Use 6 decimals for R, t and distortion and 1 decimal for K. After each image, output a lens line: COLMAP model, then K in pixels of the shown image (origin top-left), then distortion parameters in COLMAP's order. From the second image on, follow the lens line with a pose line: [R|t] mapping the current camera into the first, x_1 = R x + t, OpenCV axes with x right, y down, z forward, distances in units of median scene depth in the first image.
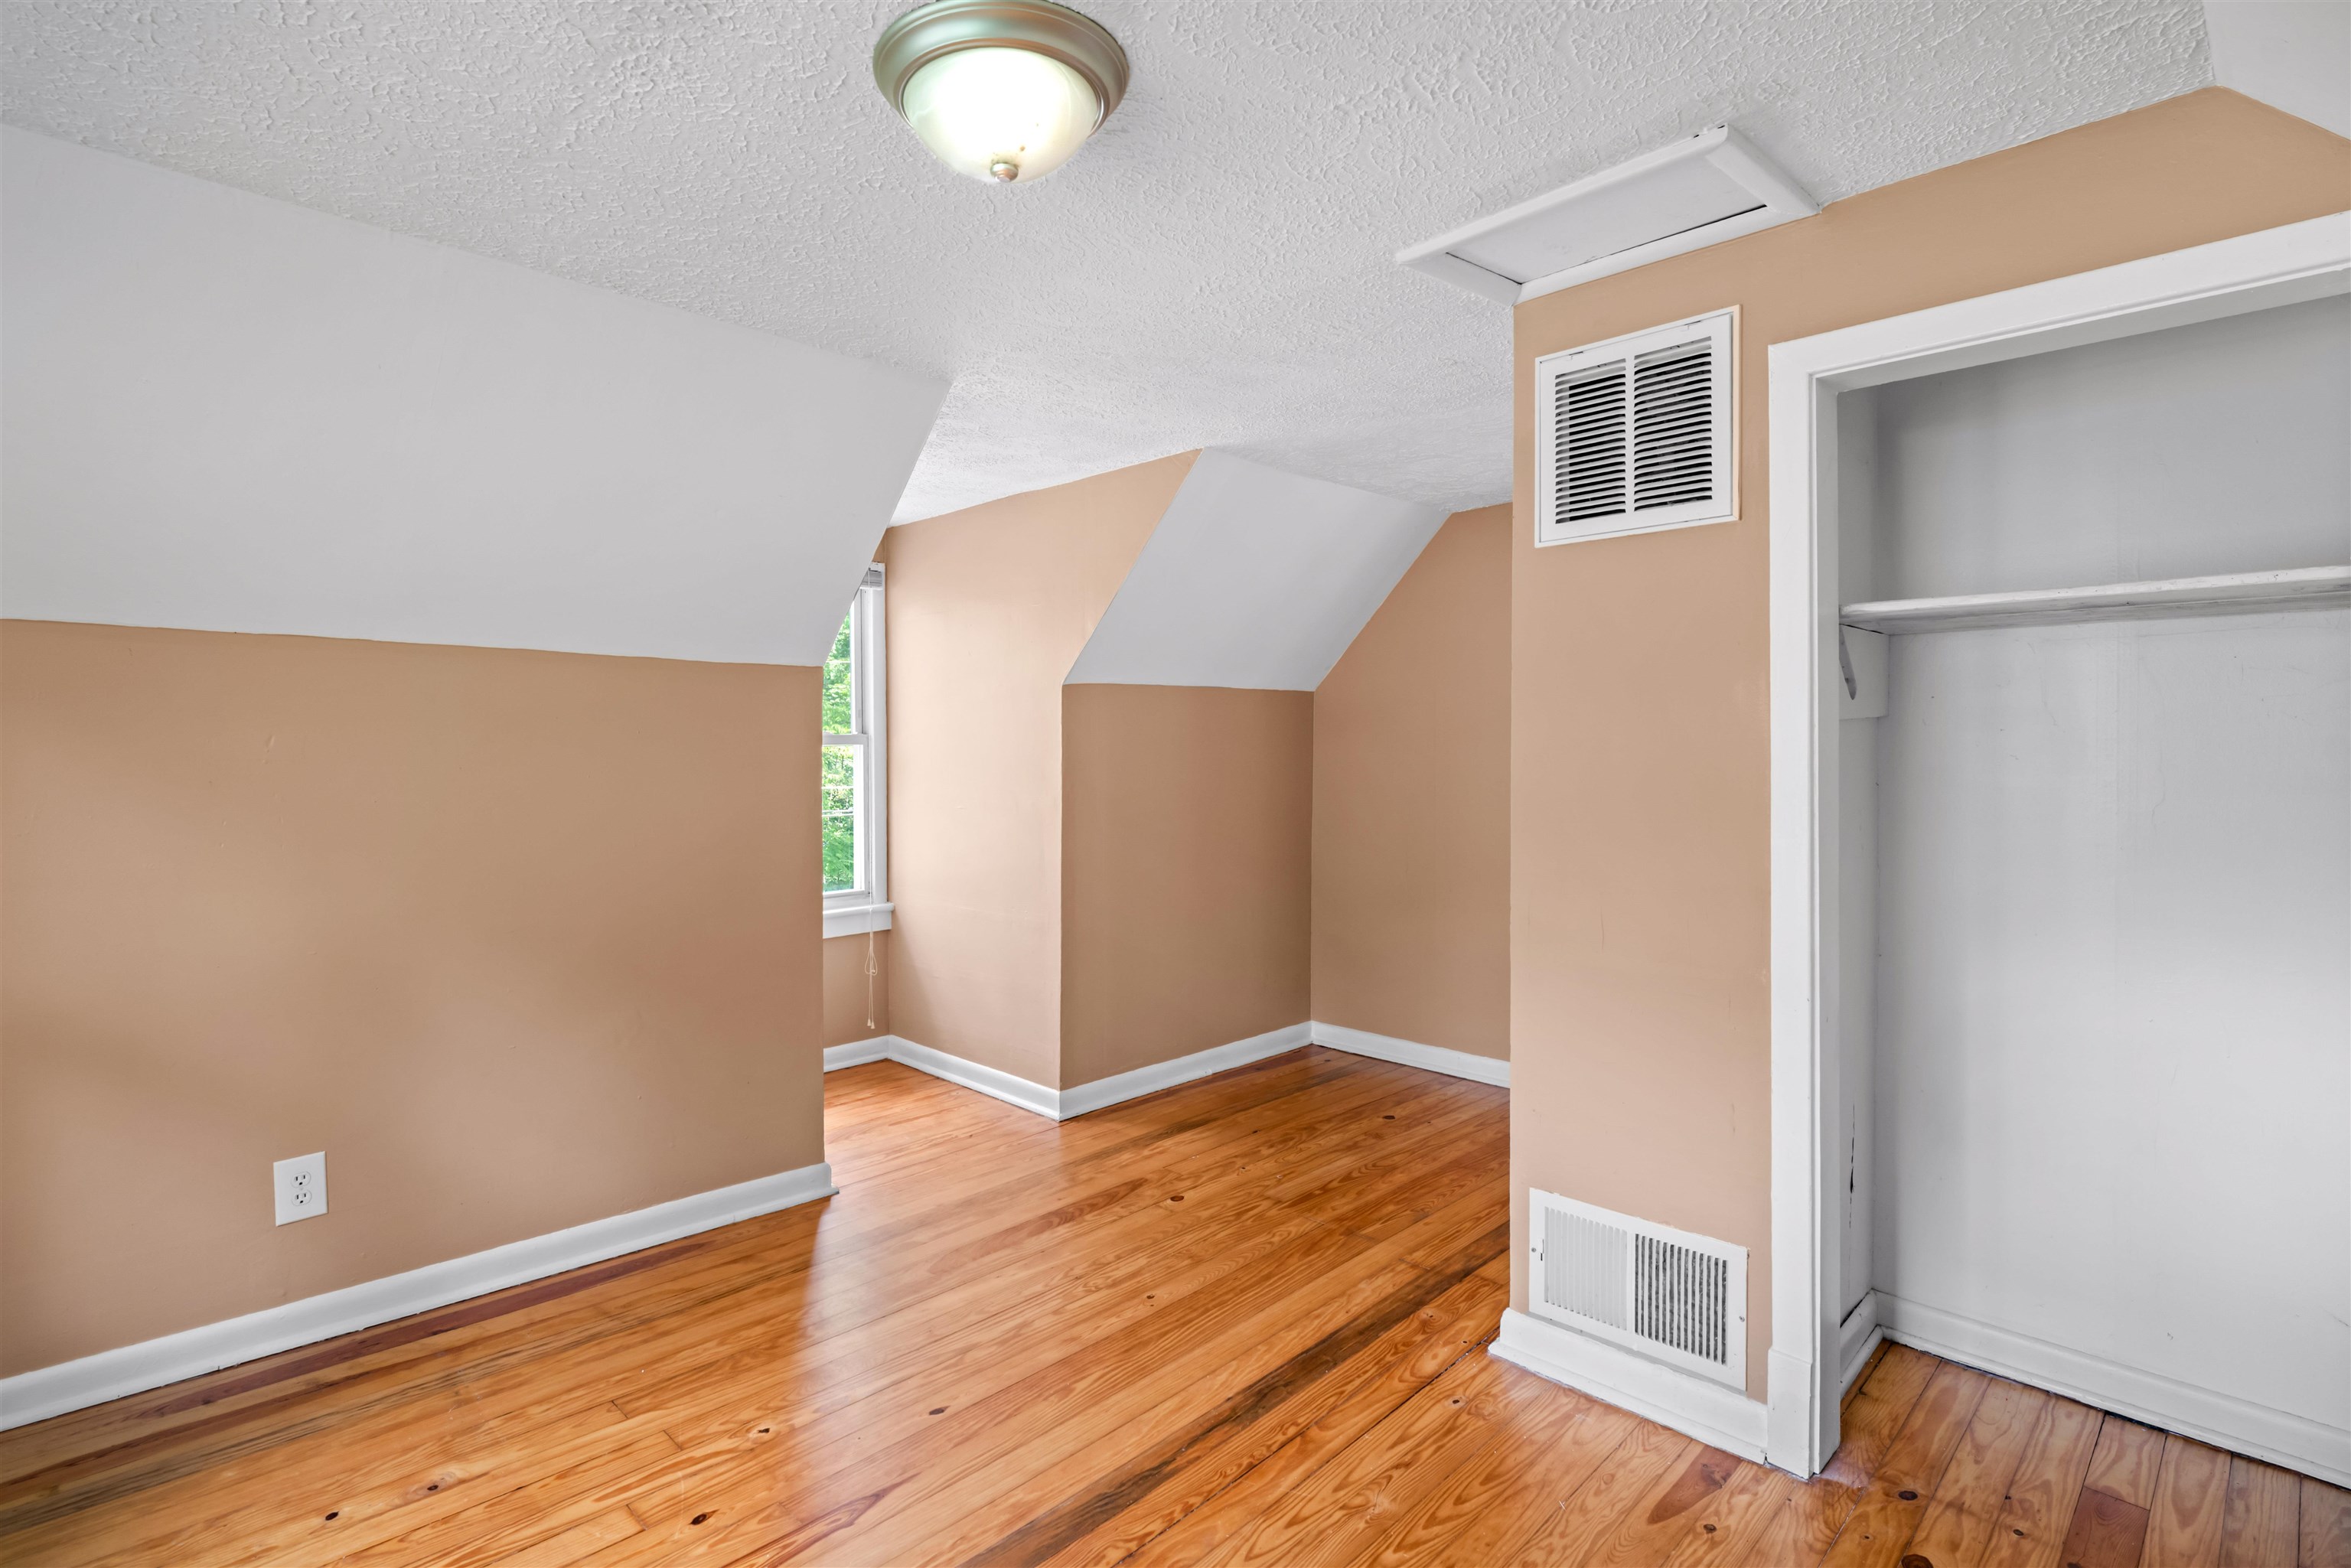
lens RADIAL K [[1078.3, 0, 1185.6], [0, 1078.3, 763.7], [0, 0, 1]] dist [-0.002312, 0.000212]
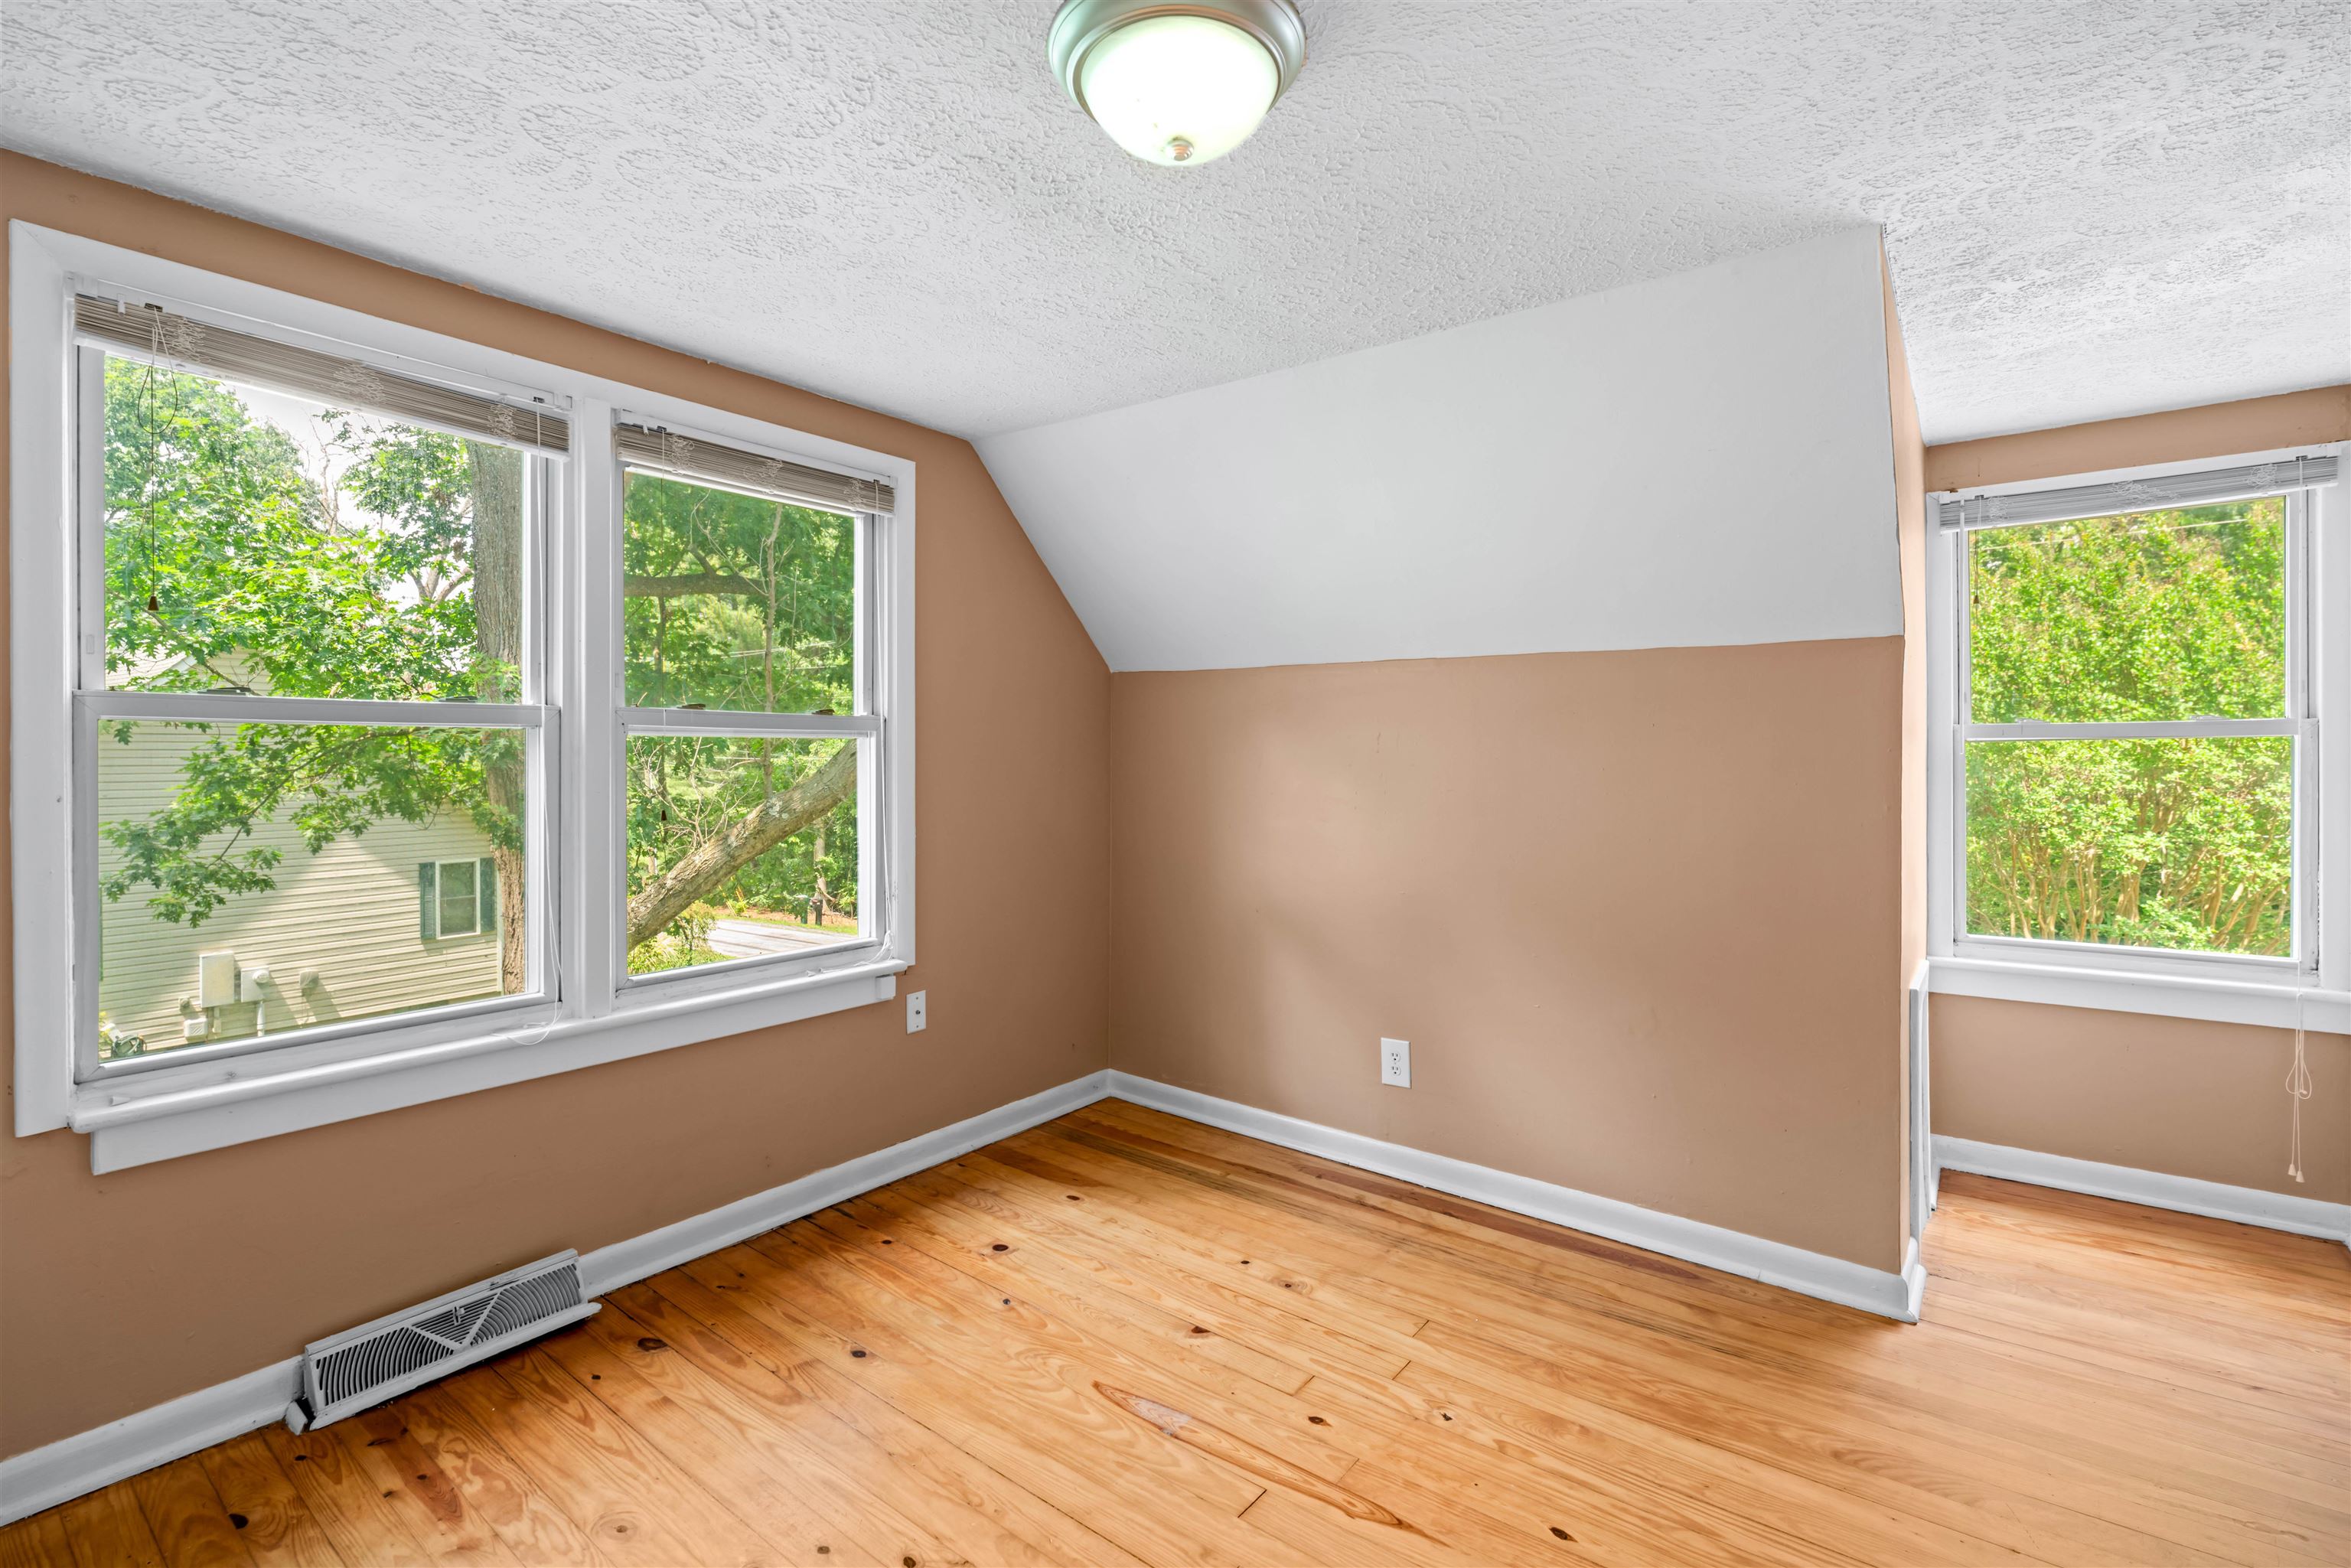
lens RADIAL K [[1078.3, 0, 1185.6], [0, 1078.3, 763.7], [0, 0, 1]] dist [-0.002312, 0.000212]
pose [[0.147985, 0.015937, -0.988861, 0.490161], [-0.013273, 0.999812, 0.014127, -0.002177], [0.988901, 0.011034, 0.148169, 0.528718]]
